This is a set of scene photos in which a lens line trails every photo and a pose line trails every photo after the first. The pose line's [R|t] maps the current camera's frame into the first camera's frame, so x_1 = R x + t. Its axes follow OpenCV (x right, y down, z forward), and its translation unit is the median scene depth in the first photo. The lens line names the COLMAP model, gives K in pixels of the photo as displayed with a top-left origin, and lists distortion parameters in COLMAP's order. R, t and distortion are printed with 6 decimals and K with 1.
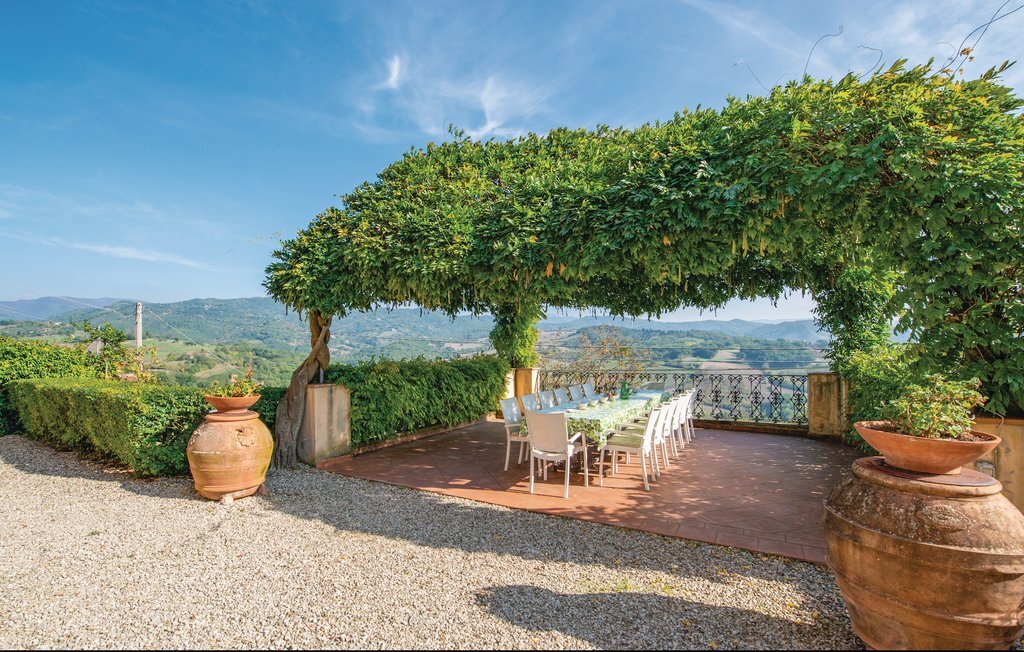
lens RADIAL K [[453.9, 0, 493.7], [0, 453.9, 345.2], [0, 0, 1]] dist [0.000563, -0.000355]
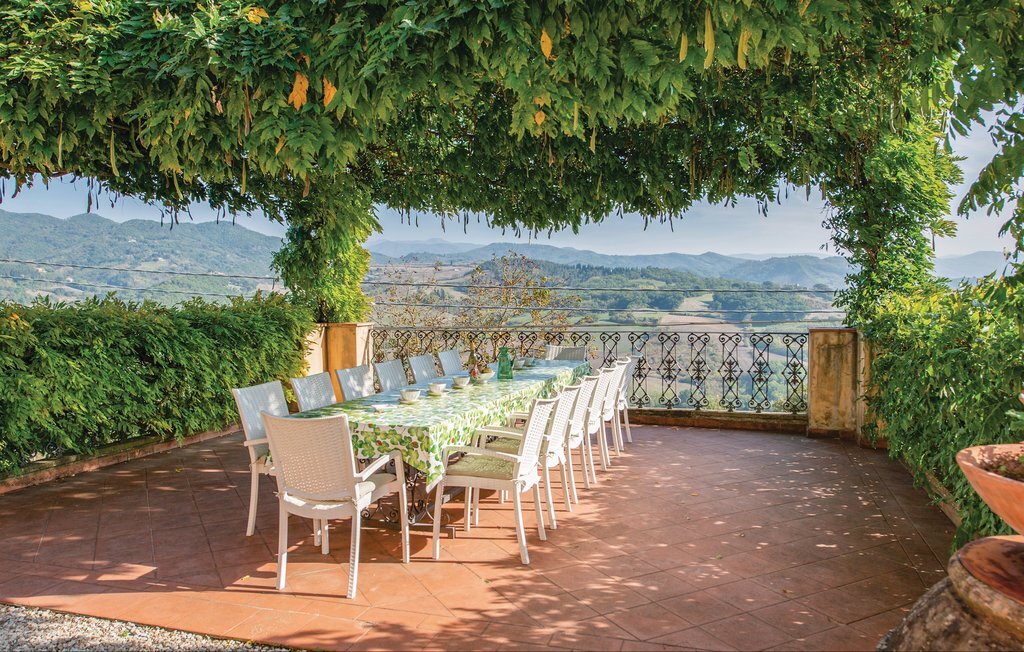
lens RADIAL K [[718.7, 0, 511.9], [0, 718.7, 324.9], [0, 0, 1]] dist [0.024023, 0.010525]
pose [[0.975092, -0.004239, 0.221759, 0.101176], [-0.006792, 0.998778, 0.048957, 0.012666], [-0.221696, -0.049244, 0.973872, 0.165759]]
